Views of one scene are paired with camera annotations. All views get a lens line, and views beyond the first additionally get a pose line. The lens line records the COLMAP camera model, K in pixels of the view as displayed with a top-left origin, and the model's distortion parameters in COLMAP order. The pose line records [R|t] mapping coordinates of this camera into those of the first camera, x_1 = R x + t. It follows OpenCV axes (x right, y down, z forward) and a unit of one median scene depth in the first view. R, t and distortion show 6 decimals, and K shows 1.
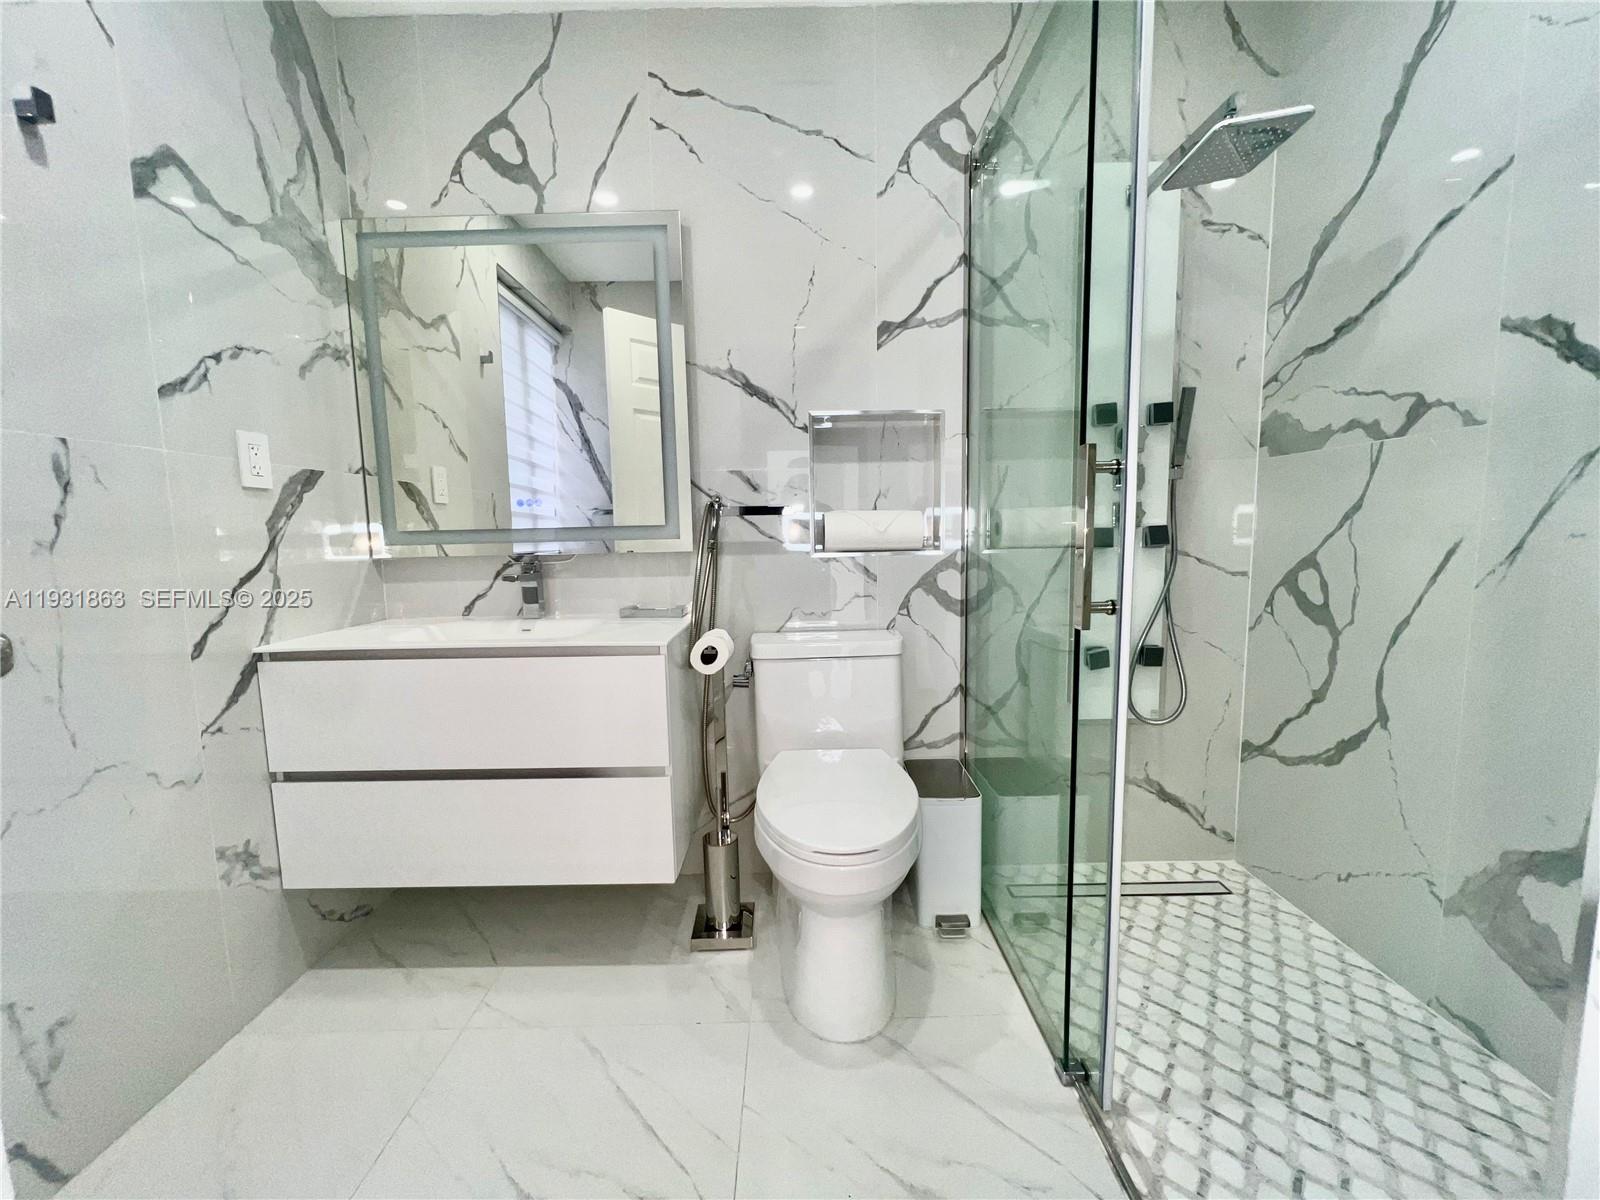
lens RADIAL K [[639.0, 0, 799.8], [0, 639.0, 604.1], [0, 0, 1]] dist [-0.002334, 0.000218]
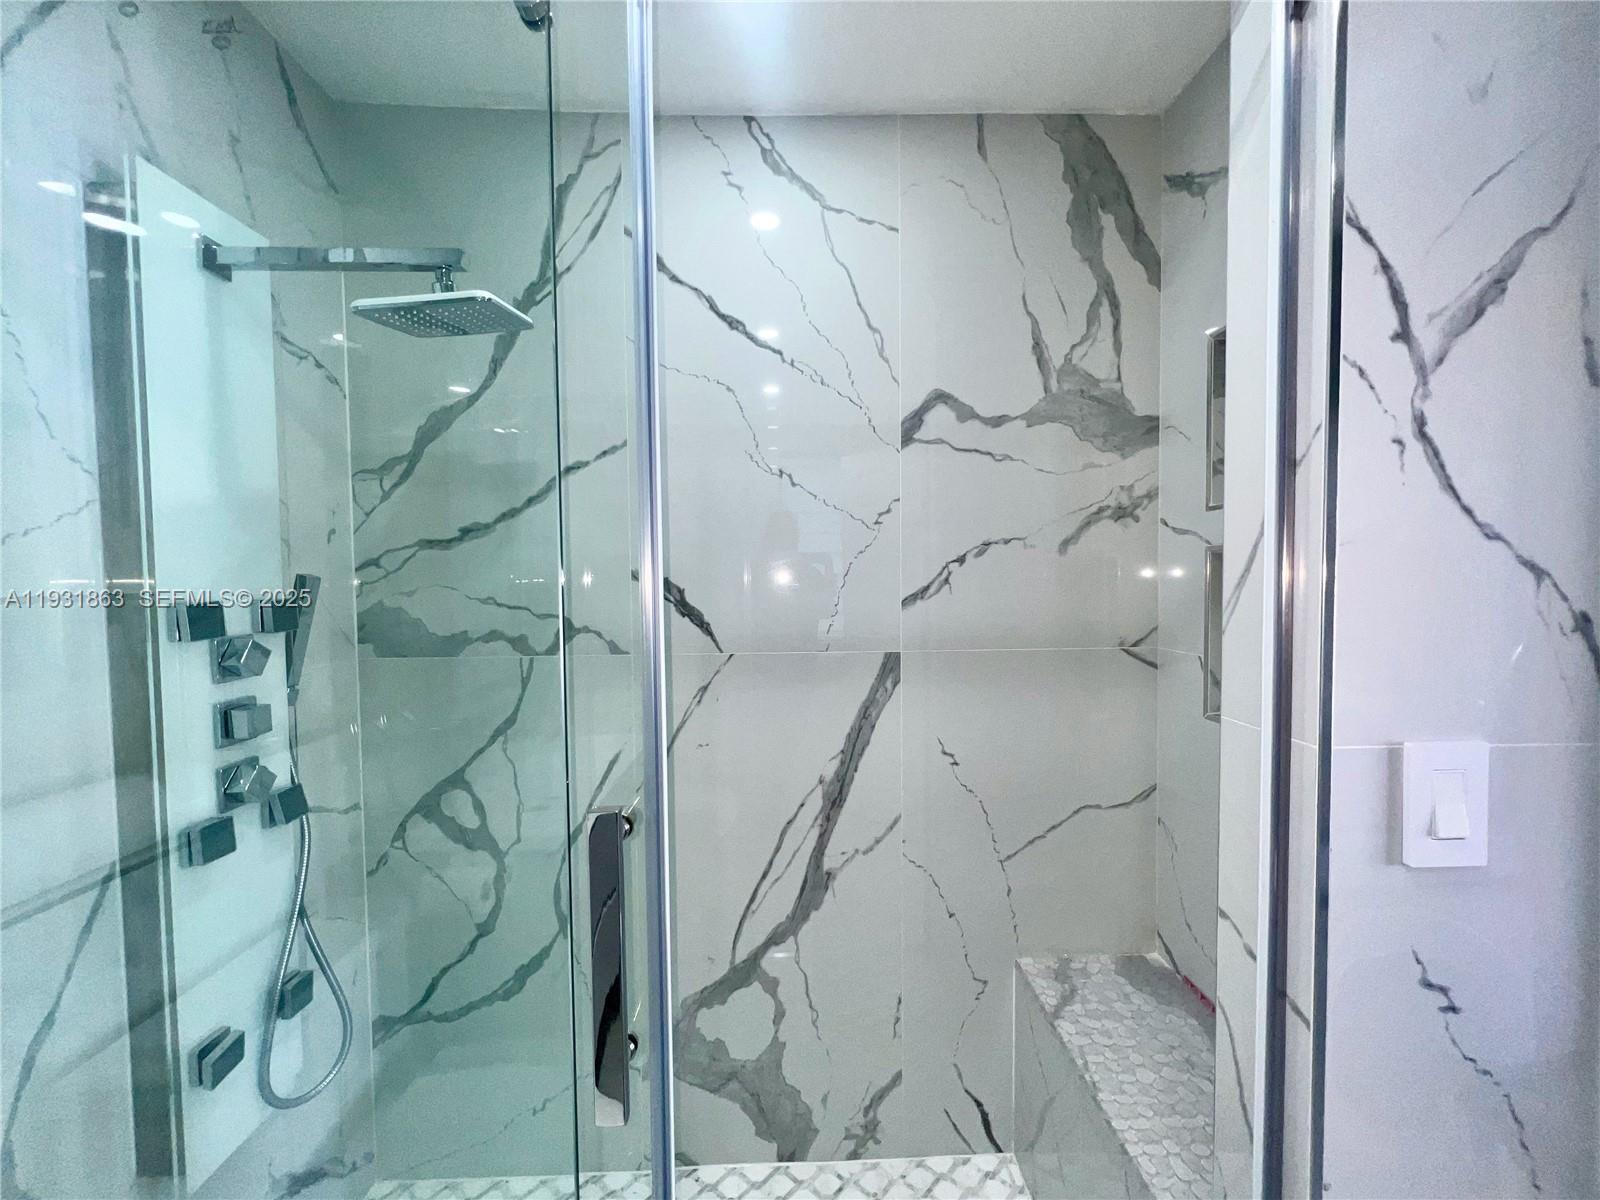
lens RADIAL K [[639.0, 0, 796.0], [0, 639.0, 592.1], [0, 0, 1]] dist [-0.002334, 0.000218]
pose [[-0.028683, -0.018767, 0.999412, -0.087176], [0.124395, 0.991984, 0.022198, -0.302857], [-0.991818, 0.124959, -0.026118, 0.559695]]
